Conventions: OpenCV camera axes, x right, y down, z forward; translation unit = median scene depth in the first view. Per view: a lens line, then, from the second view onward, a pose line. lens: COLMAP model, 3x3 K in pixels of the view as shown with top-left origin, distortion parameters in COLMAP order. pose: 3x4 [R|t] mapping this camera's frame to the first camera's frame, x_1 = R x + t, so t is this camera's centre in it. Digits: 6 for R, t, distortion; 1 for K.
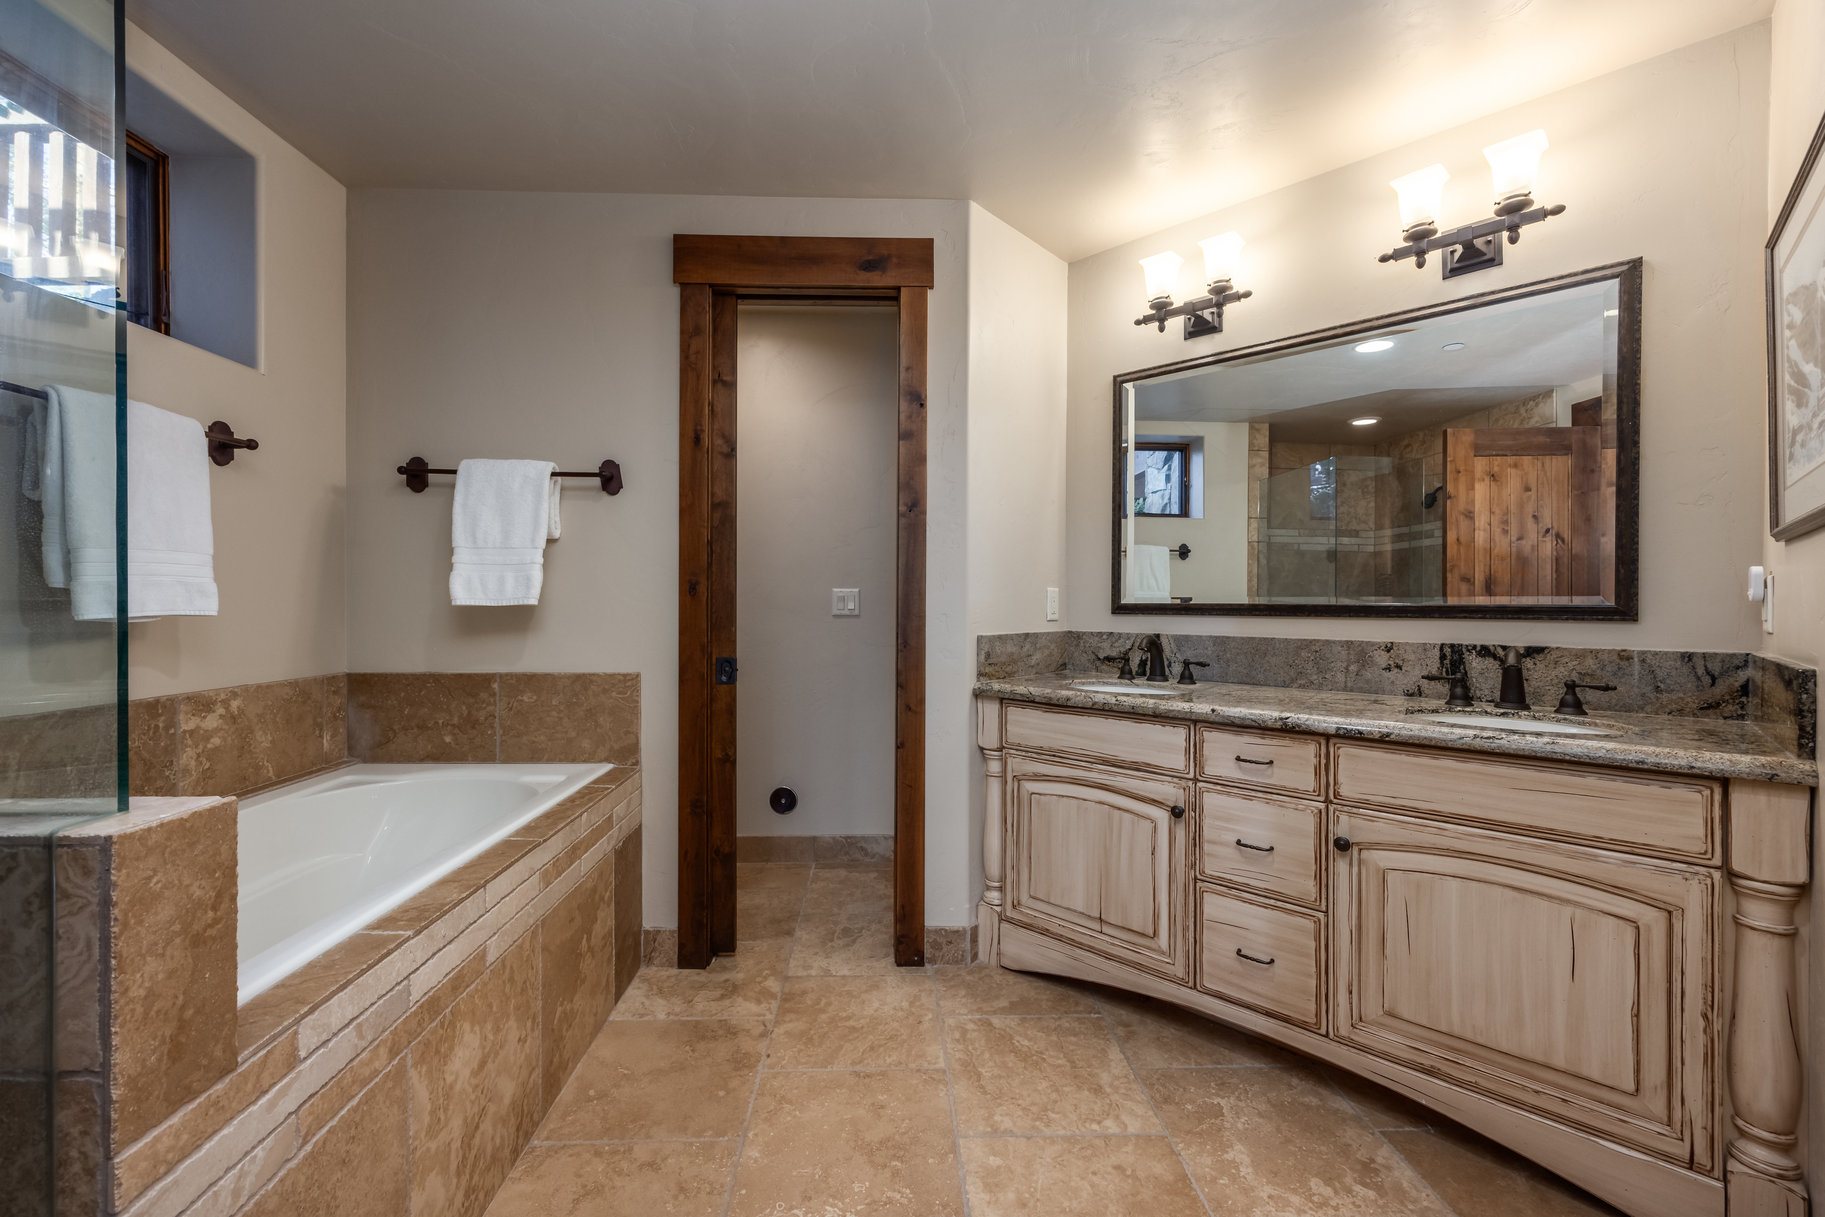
lens RADIAL K [[757.8, 0, 914.7], [0, 757.8, 603.0], [0, 0, 1]] dist [0.005929, -0.000142]
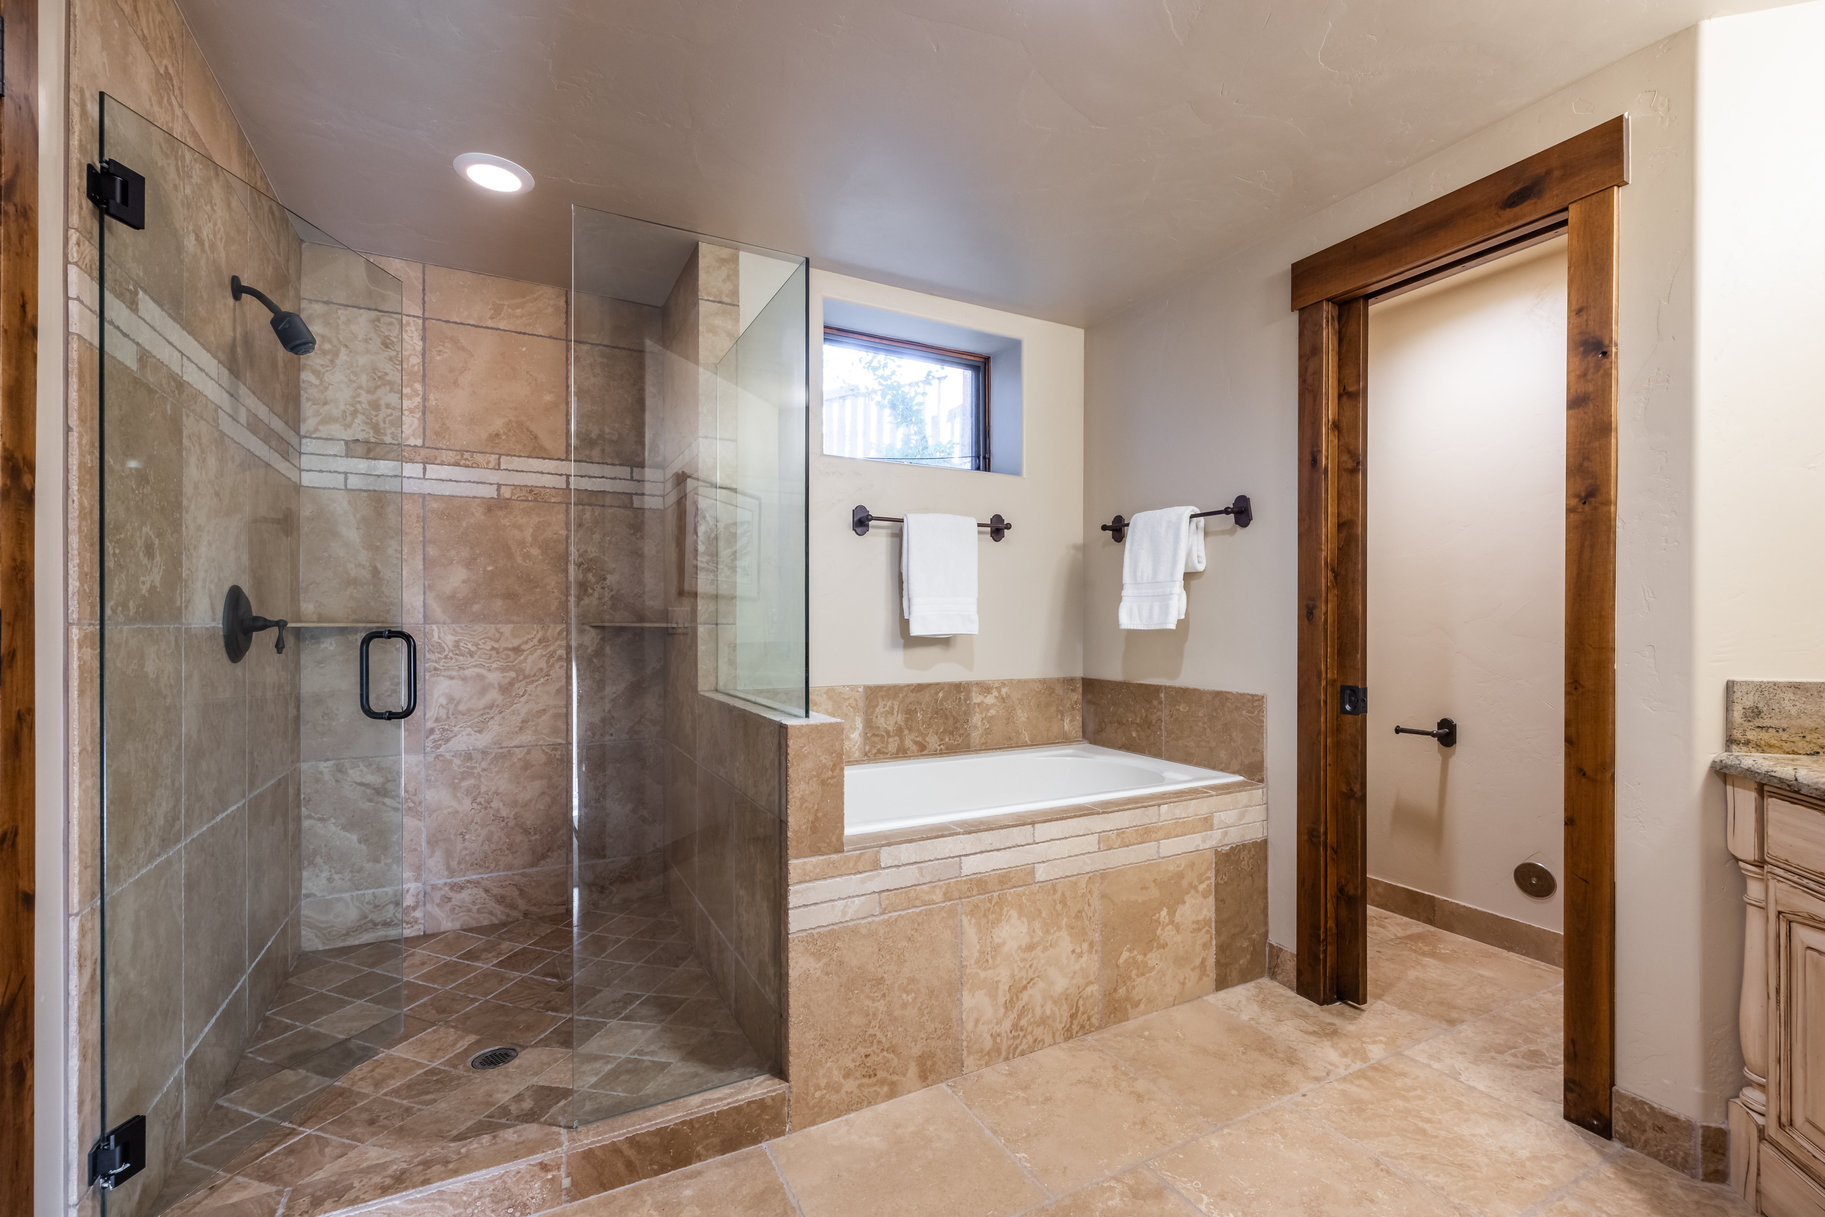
lens RADIAL K [[813.6, 0, 920.6], [0, 813.6, 616.9], [0, 0, 1]] dist [0.002172, 0.000870]
pose [[0.430862, -0.007741, -0.902385, 0.455971], [-0.002906, 0.999946, -0.009966, -0.002345], [0.902413, 0.006917, 0.430816, 0.089333]]
